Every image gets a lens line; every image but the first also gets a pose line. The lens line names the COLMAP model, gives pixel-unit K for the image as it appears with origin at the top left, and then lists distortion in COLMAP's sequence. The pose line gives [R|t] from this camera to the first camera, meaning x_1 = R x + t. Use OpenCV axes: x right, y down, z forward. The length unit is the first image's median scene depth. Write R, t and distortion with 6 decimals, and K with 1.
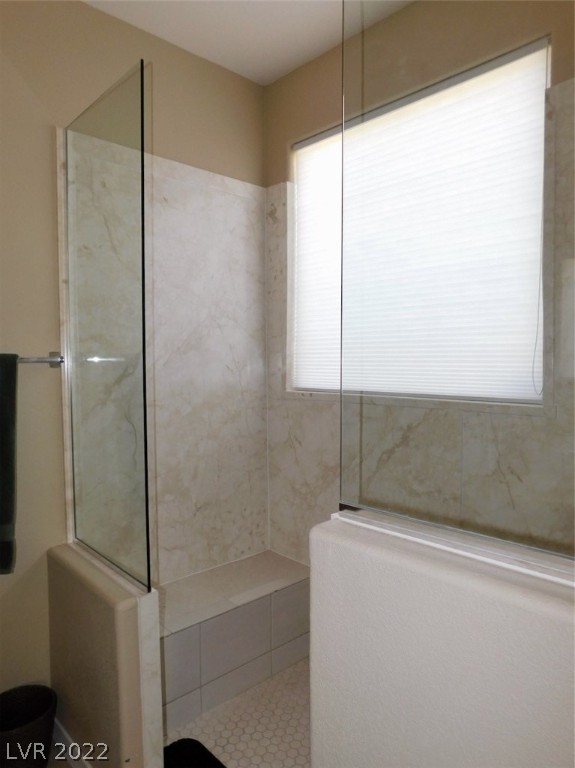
lens RADIAL K [[514.1, 0, 282.7], [0, 514.1, 383.9], [0, 0, 1]] dist [-0.069214, 0.052985]
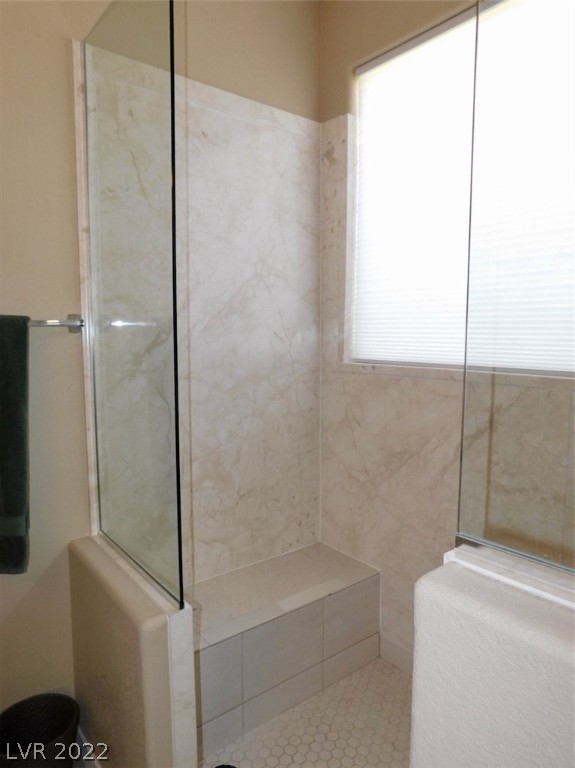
lens RADIAL K [[522.1, 0, 287.5], [0, 522.1, 384.0], [0, 0, 1]] dist [-0.075499, 0.054540]
pose [[0.997211, 0.013795, -0.073348, -0.027999], [-0.009586, 0.998304, 0.057417, 0.000496], [0.074016, -0.056554, 0.995652, 0.156140]]
